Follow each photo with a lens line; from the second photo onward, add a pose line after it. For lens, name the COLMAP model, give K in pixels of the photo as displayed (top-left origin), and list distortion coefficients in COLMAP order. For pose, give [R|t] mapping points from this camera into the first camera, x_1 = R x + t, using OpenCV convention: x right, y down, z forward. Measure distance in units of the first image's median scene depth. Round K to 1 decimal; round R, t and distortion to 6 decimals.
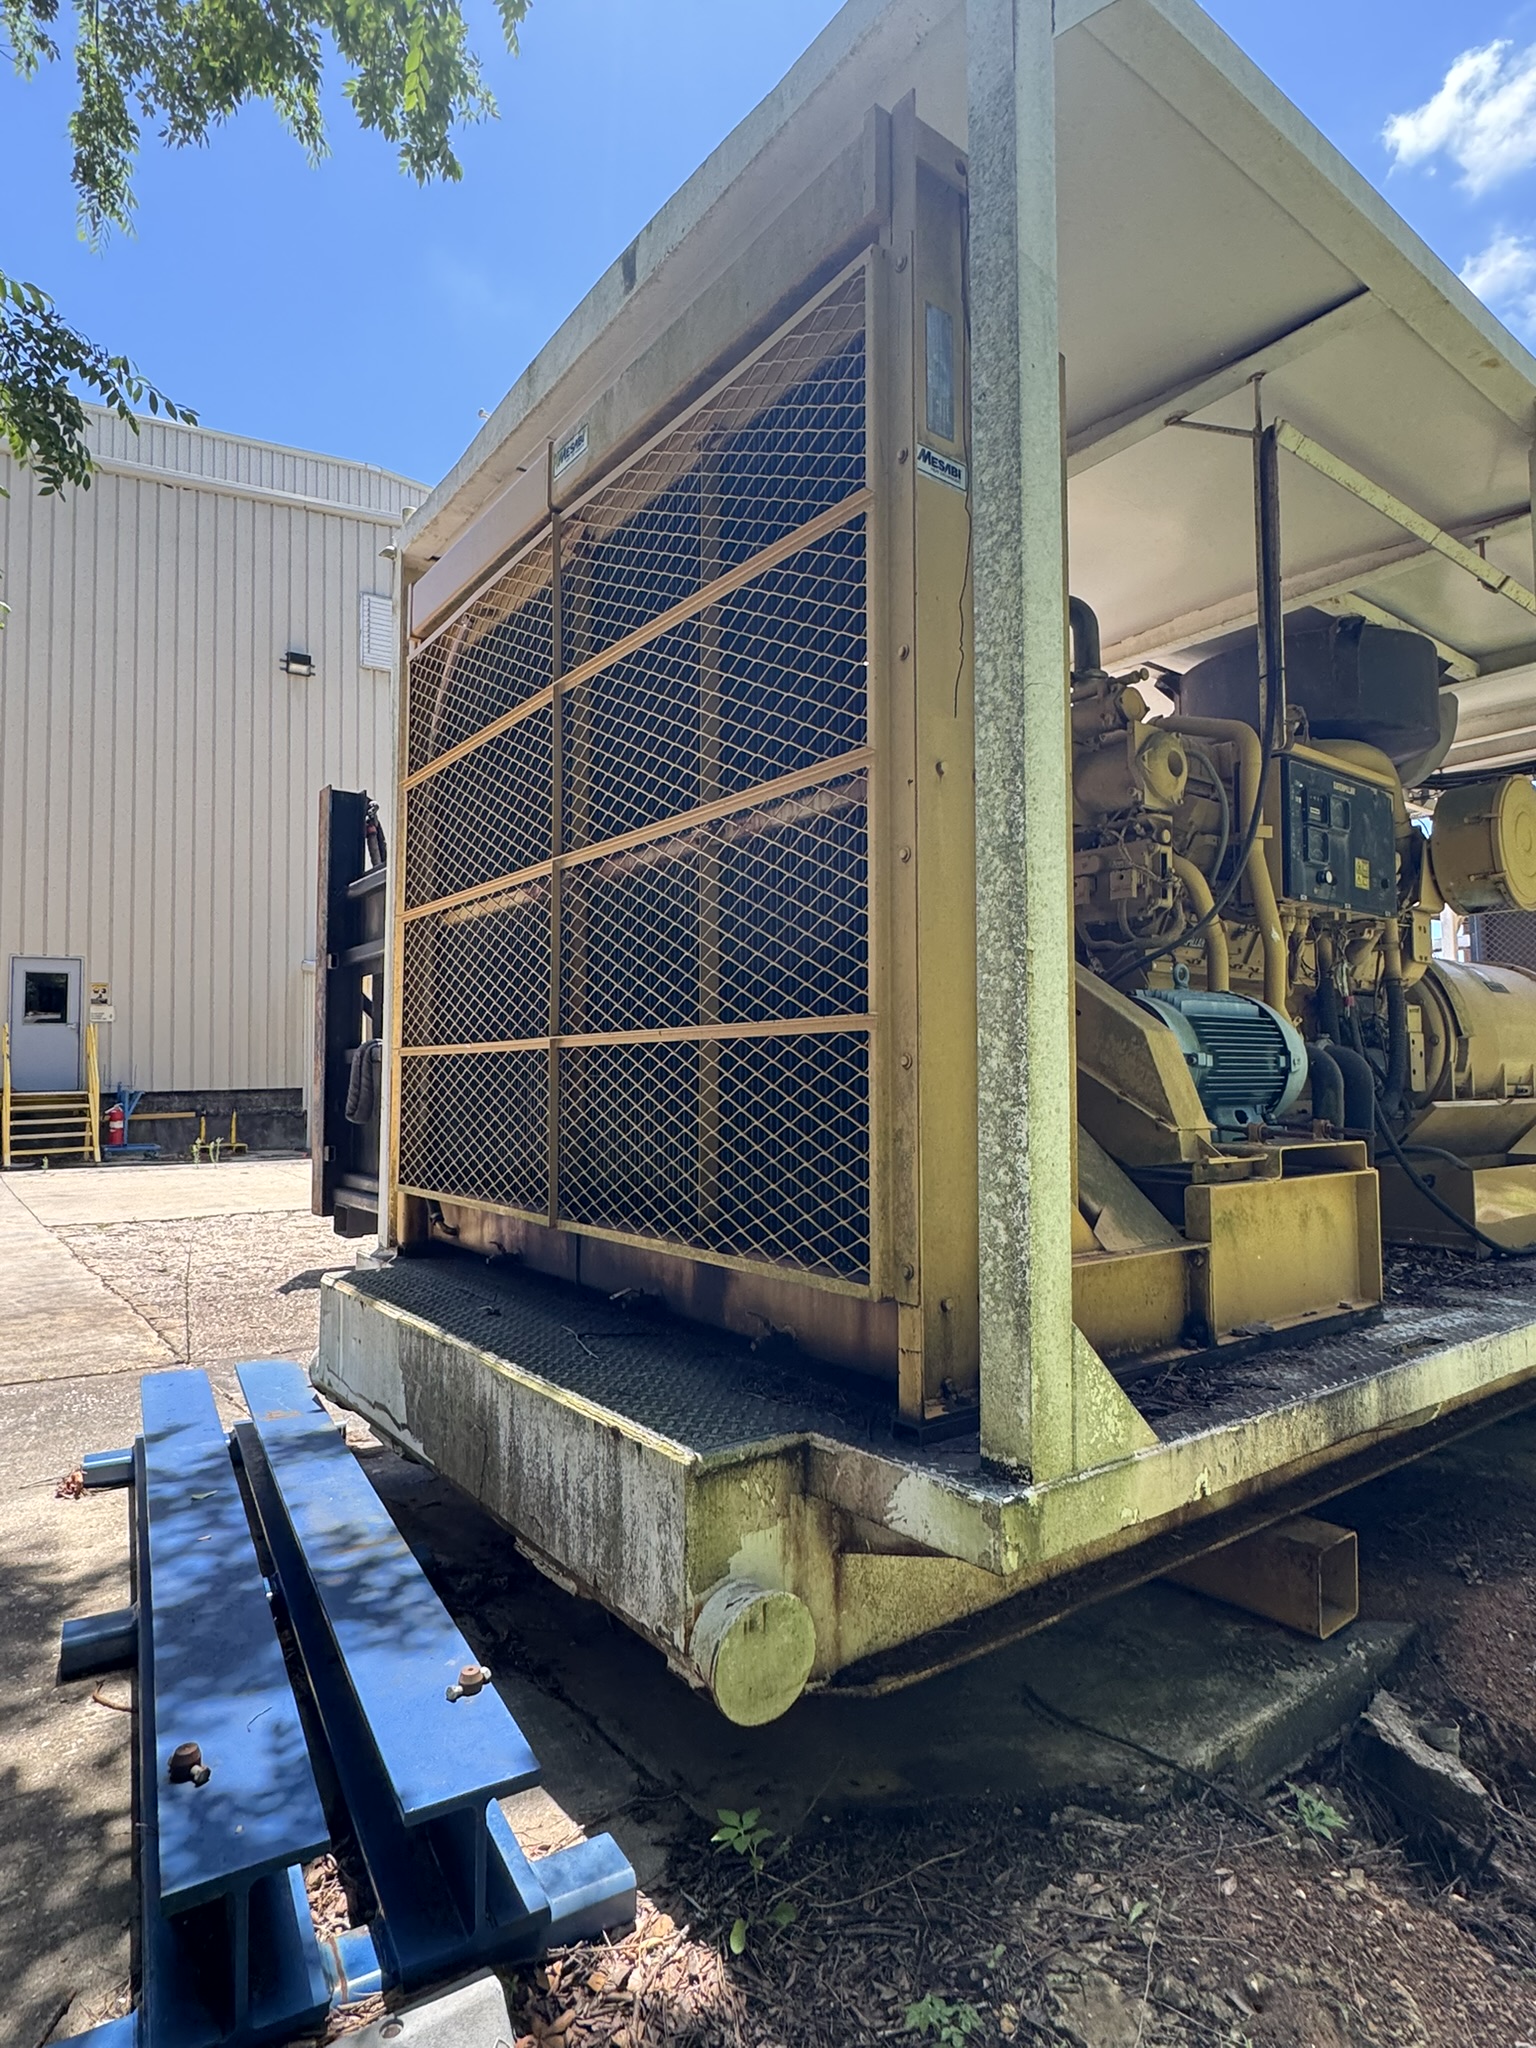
lens RADIAL K [[1115.5, 0, 765.1], [0, 1115.5, 1011.1], [0, 0, 1]] dist [-0.002301, 0.001781]
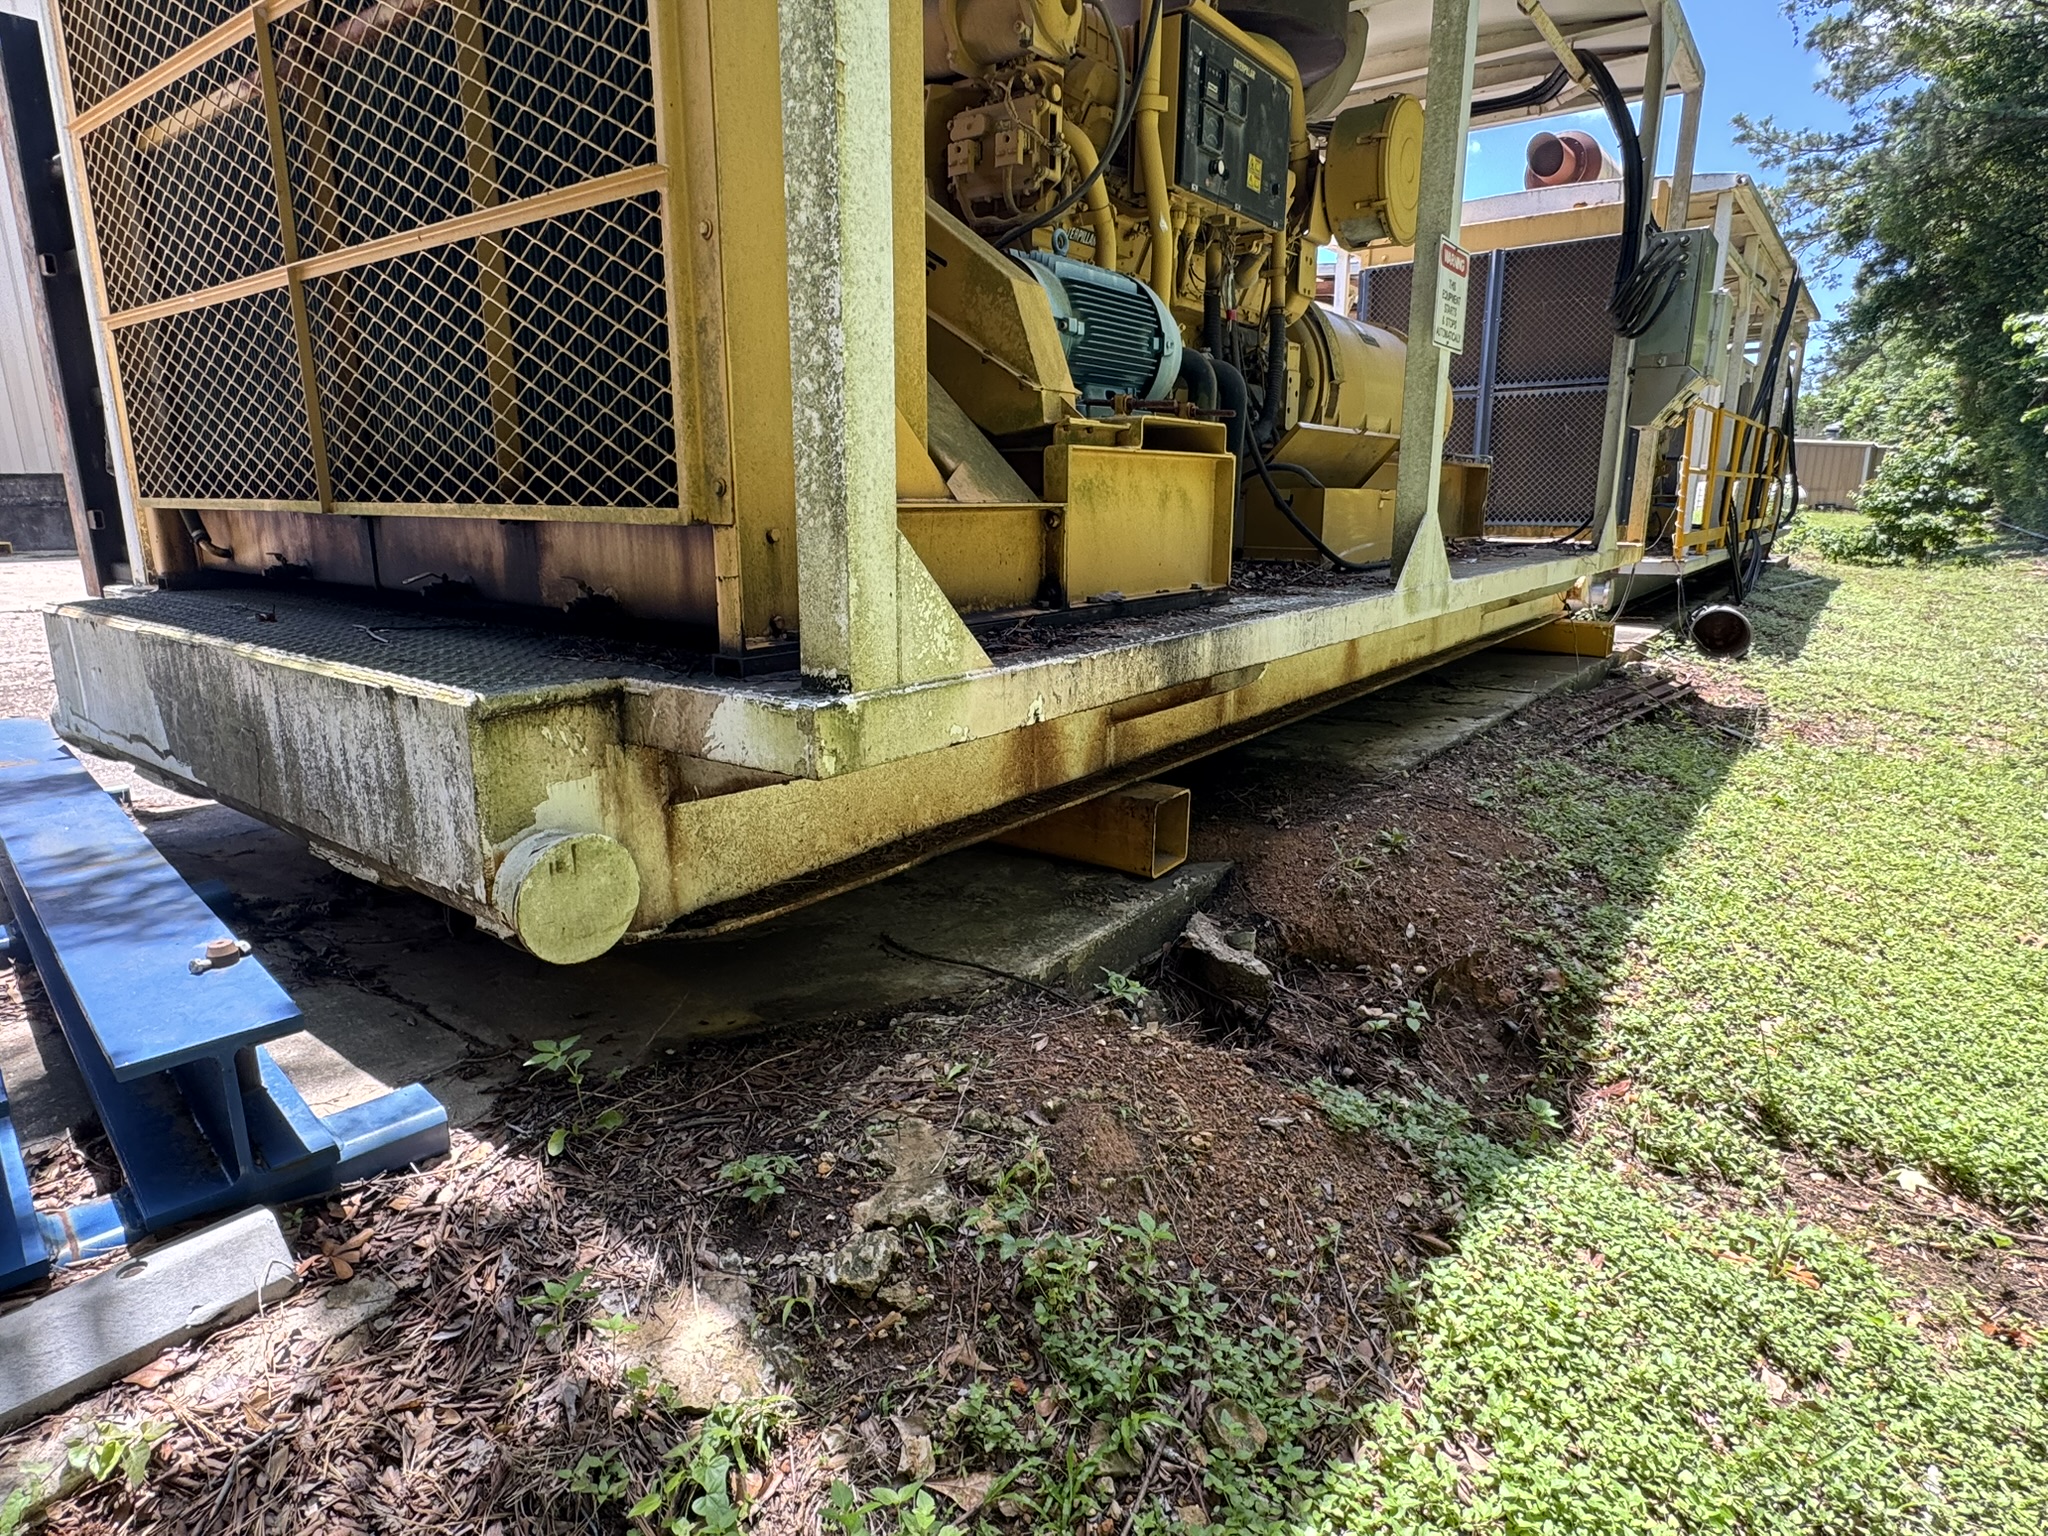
lens RADIAL K [[1115.5, 0, 1013.7], [0, 1115.5, 758.0], [0, 0, 1]] dist [-0.002301, 0.001781]
pose [[0.961733, -0.059798, 0.267384, 0.092953], [-0.020488, 0.957465, 0.287821, 0.163062], [-0.273222, -0.282285, 0.919601, 0.060535]]
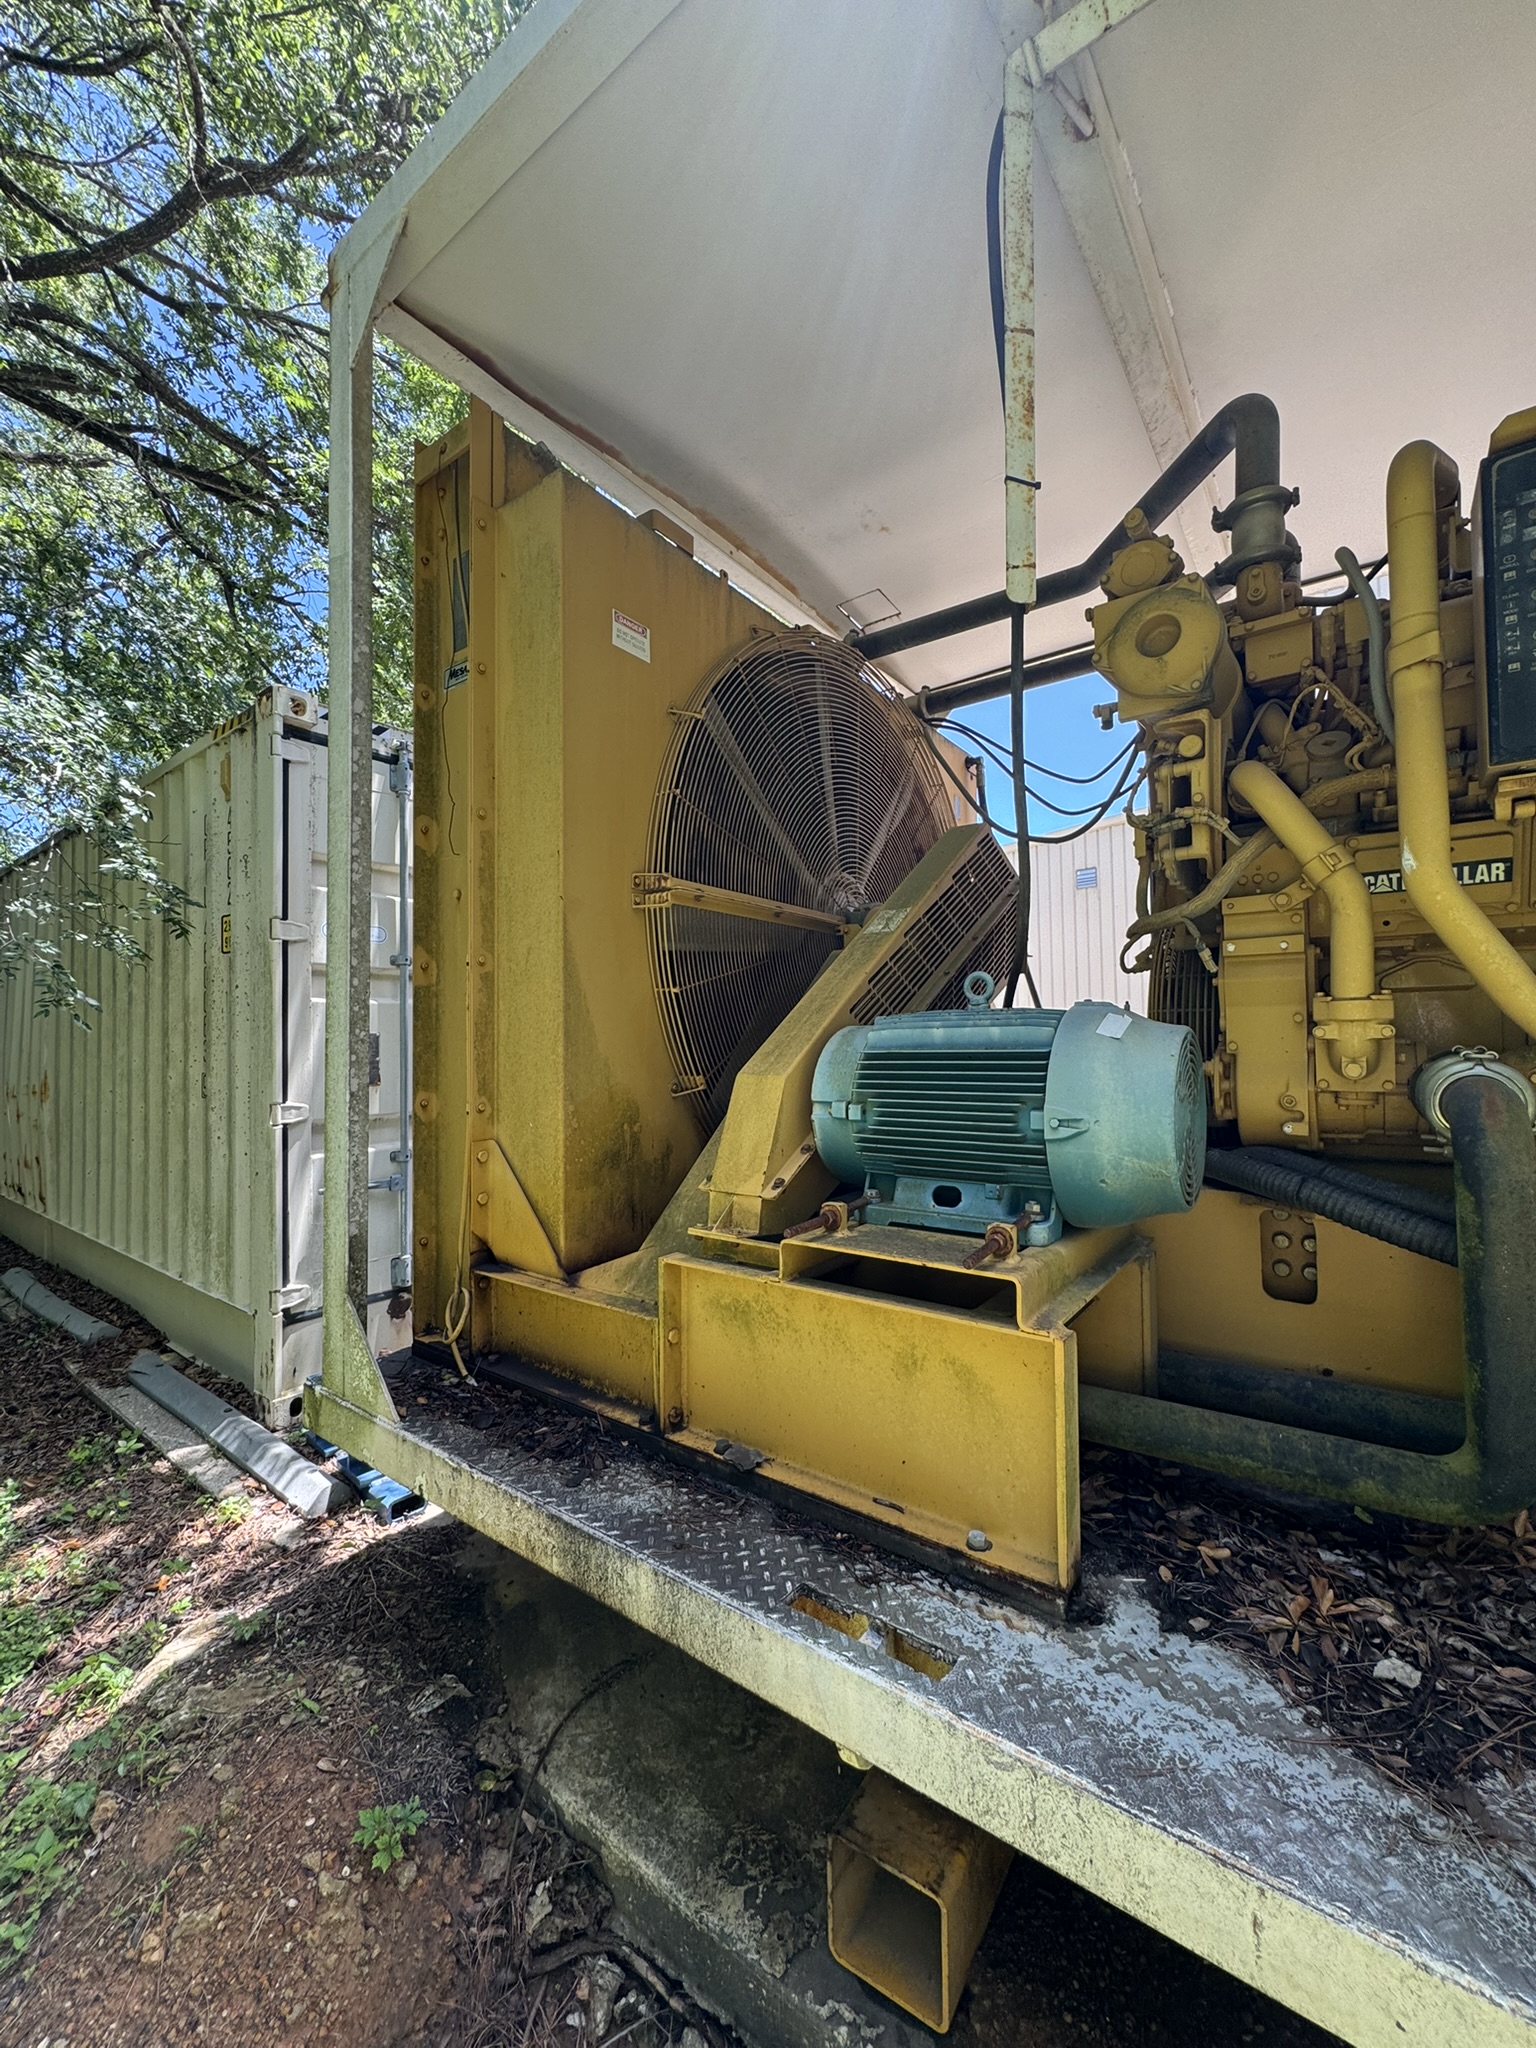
lens RADIAL K [[812.3, 0, 771.1], [0, 812.3, 1020.2], [0, 0, 1]] dist [-0.003722, 0.000425]
pose [[0.281869, -0.029831, -0.958989, 1.217083], [0.067038, 0.997686, -0.011331, -0.020172], [0.957108, -0.061095, 0.283217, 1.054624]]
